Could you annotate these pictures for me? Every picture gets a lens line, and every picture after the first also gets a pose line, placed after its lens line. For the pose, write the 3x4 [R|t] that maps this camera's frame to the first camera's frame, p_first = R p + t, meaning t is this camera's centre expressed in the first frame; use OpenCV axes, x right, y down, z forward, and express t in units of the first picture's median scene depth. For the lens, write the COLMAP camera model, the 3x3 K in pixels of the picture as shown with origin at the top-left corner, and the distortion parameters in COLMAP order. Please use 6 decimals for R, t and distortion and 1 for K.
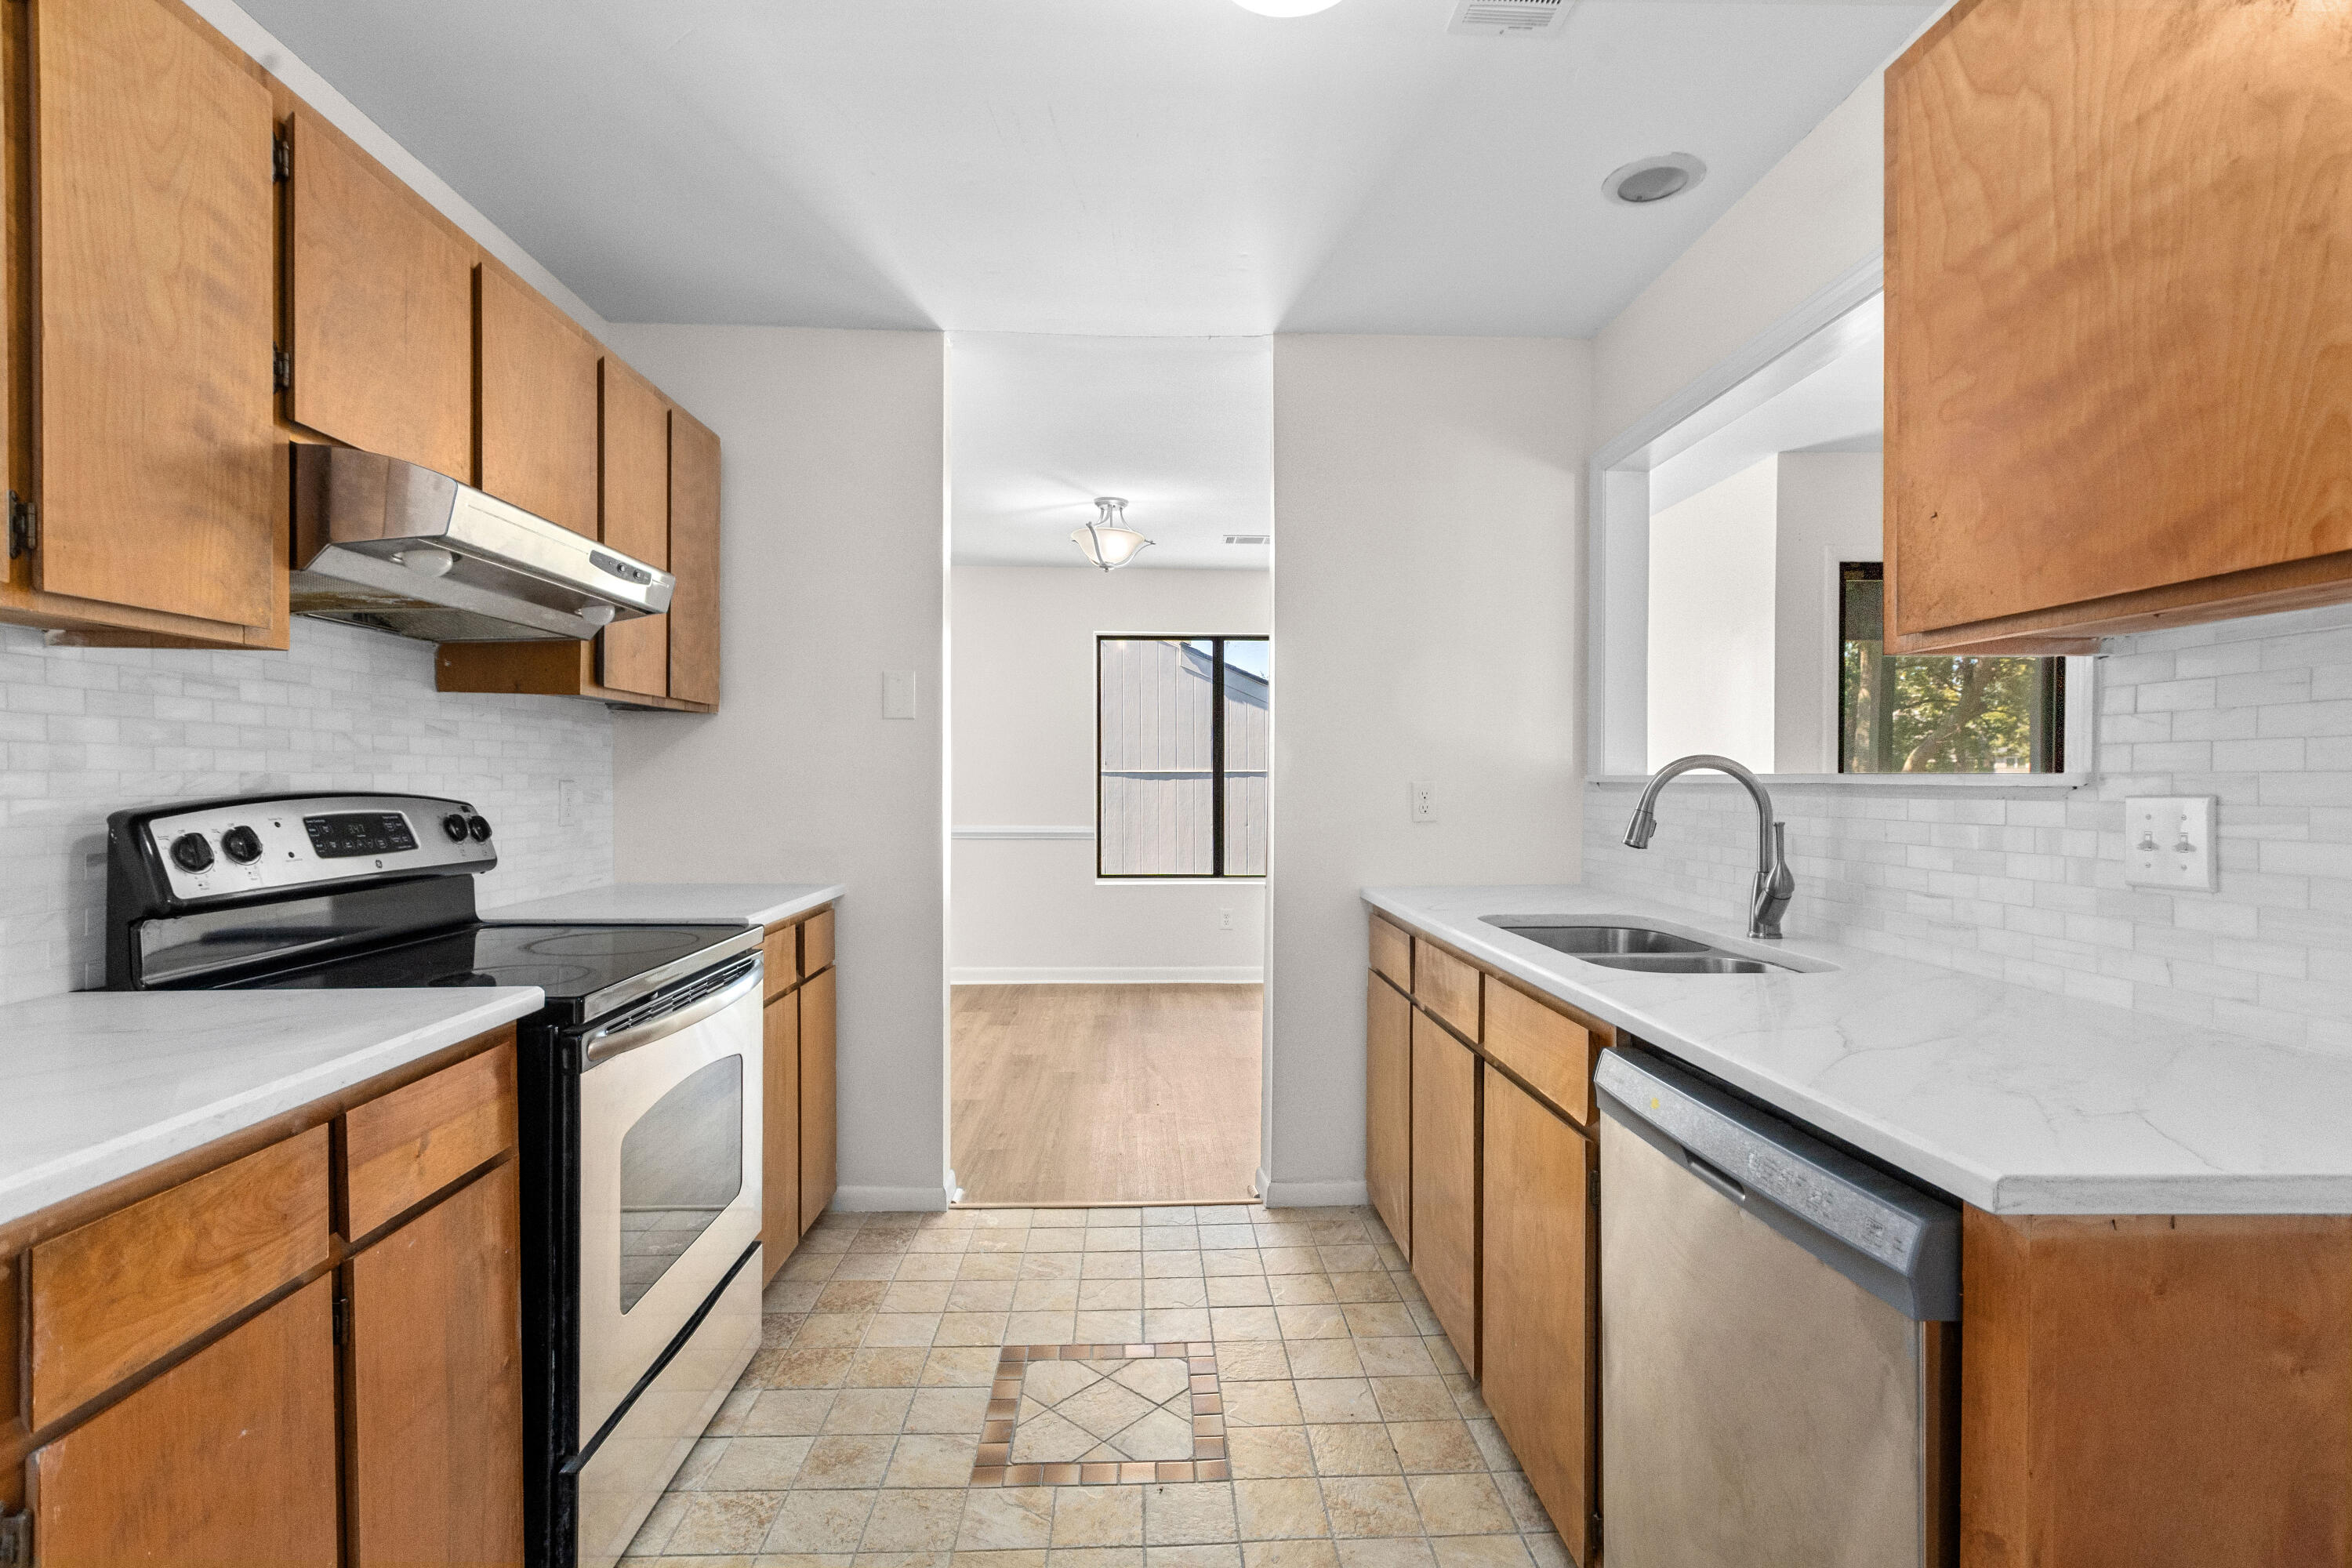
lens RADIAL K [[1071.9, 0, 1176.4], [0, 1071.9, 785.5], [0, 0, 1]] dist [0.001198, -0.001821]
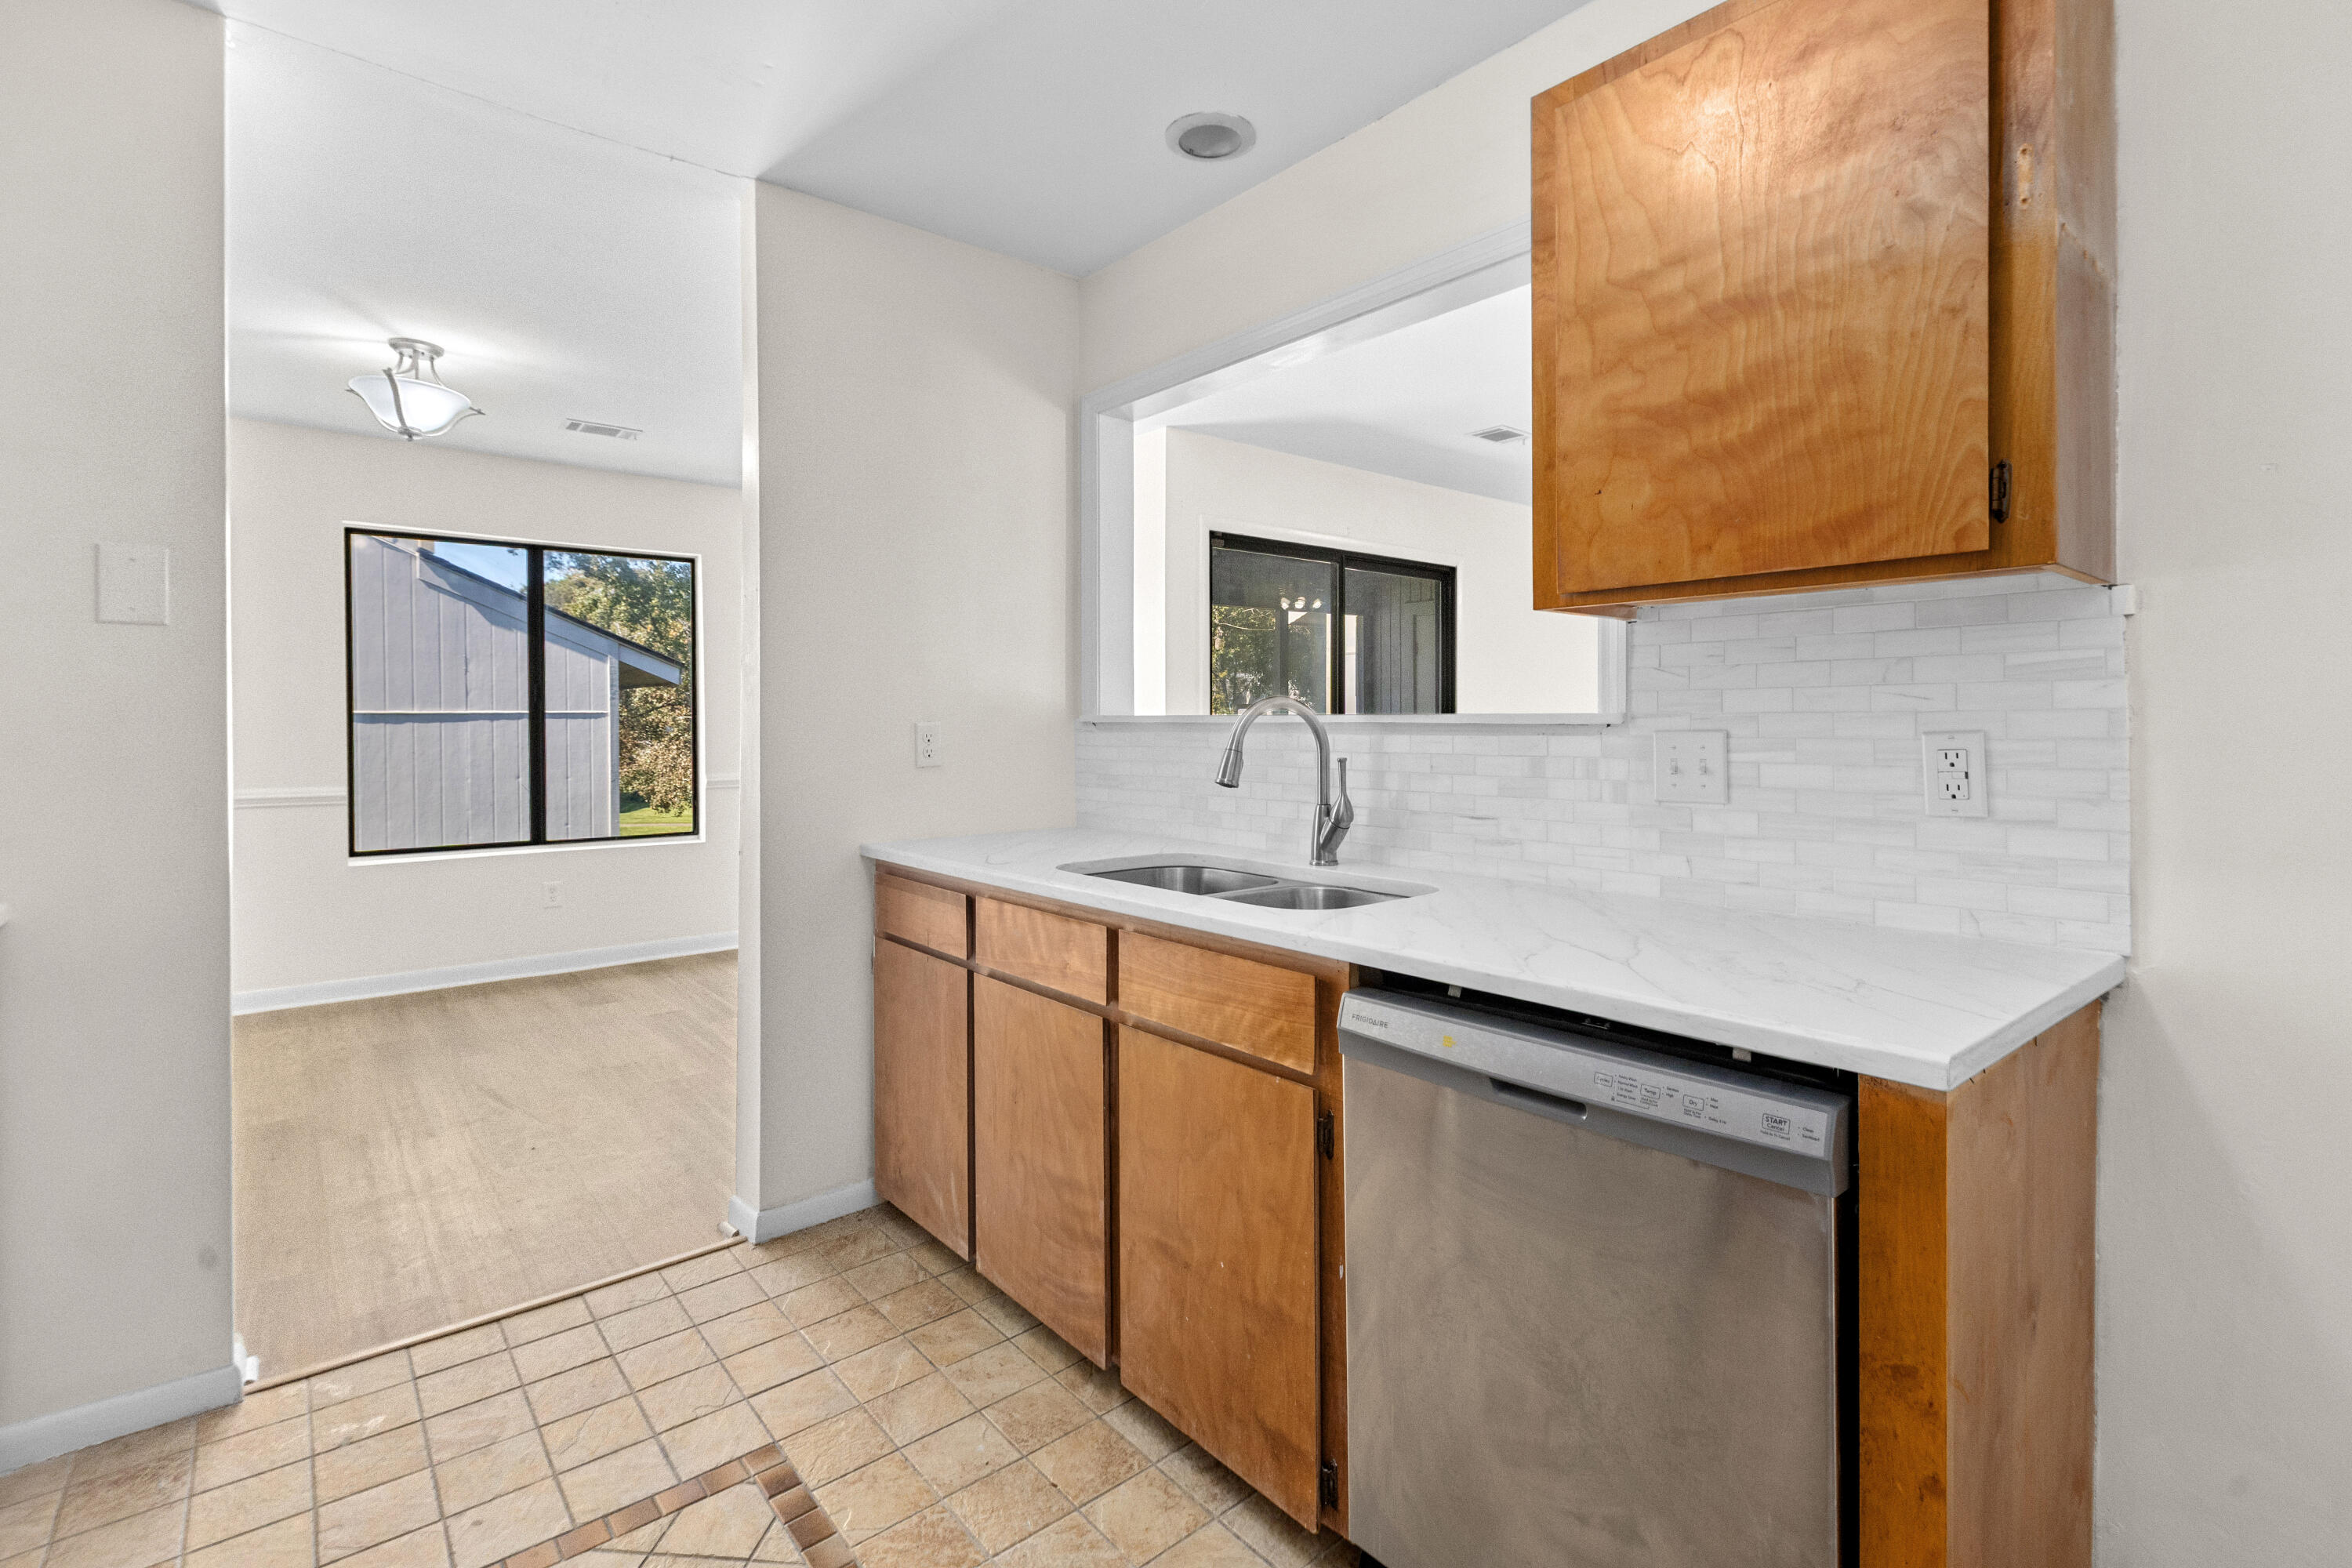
lens RADIAL K [[1071.9, 0, 1168.2], [0, 1071.9, 724.5], [0, 0, 1]] dist [0.001198, -0.001821]
pose [[0.792084, -0.006304, 0.610380, -0.246497], [0.007345, 0.999973, 0.000797, -0.002563], [-0.610368, 0.003852, 0.792109, 0.237656]]
